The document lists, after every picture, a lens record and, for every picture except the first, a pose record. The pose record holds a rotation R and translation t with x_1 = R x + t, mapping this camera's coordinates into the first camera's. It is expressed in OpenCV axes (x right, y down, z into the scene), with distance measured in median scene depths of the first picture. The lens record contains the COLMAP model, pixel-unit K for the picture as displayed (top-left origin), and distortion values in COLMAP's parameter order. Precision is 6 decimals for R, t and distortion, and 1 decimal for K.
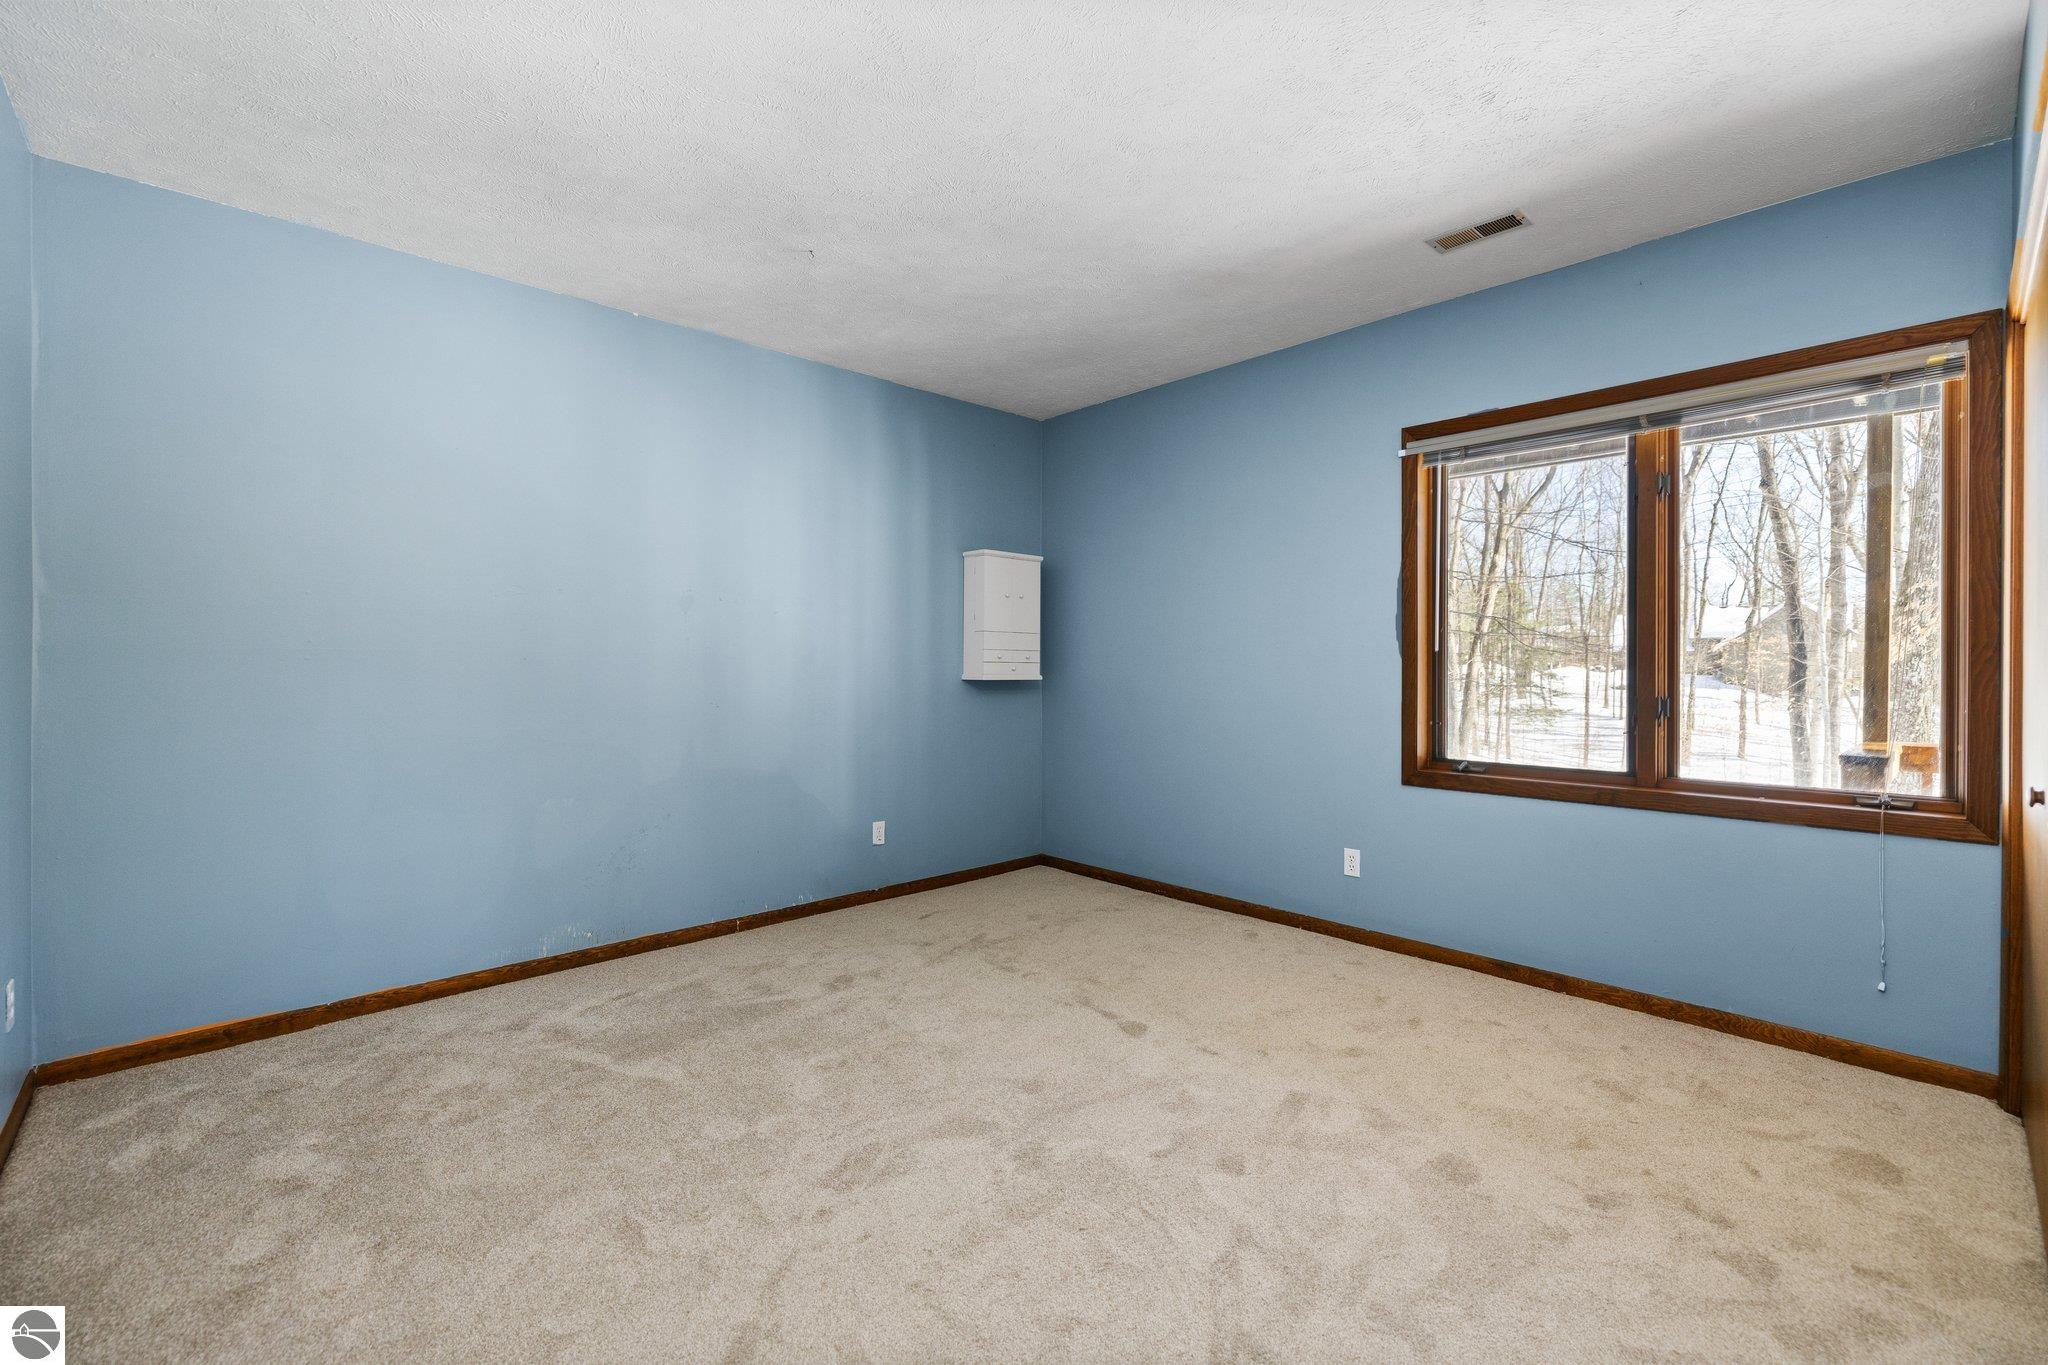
lens RADIAL K [[863.8, 0, 1017.8], [0, 863.8, 668.6], [0, 0, 1]] dist [0.001226, -0.000409]
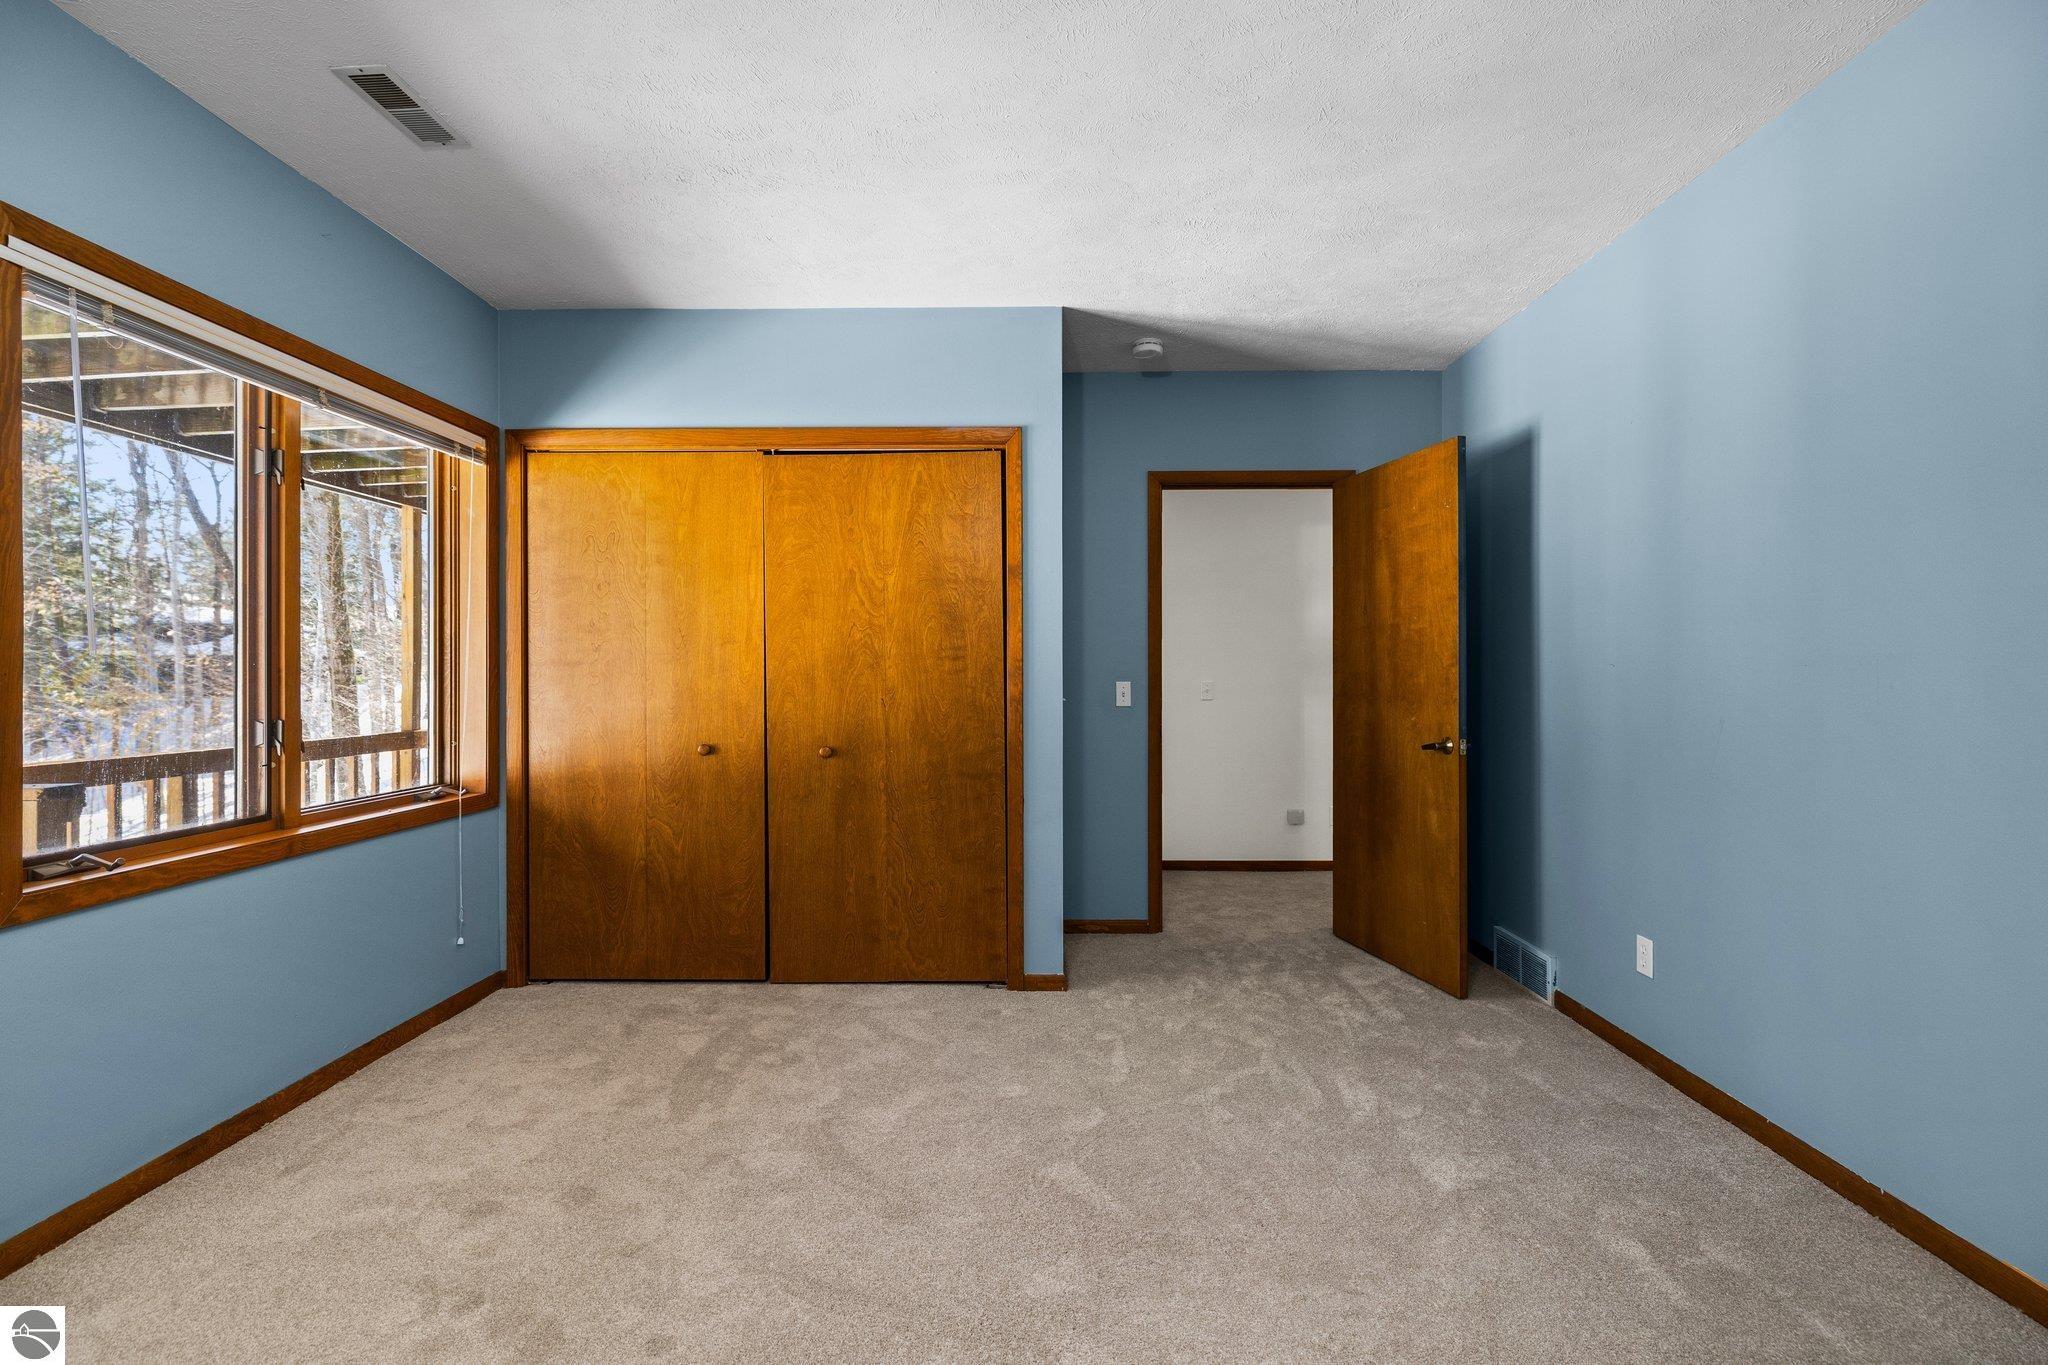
lens RADIAL K [[863.8, 0, 1017.8], [0, 863.8, 668.6], [0, 0, 1]] dist [0.001226, -0.000409]
pose [[-0.719423, 0.009109, 0.694512, -0.367892], [0.009802, 0.999948, -0.002962, -0.005313], [-0.694503, 0.004677, -0.719475, 1.151988]]
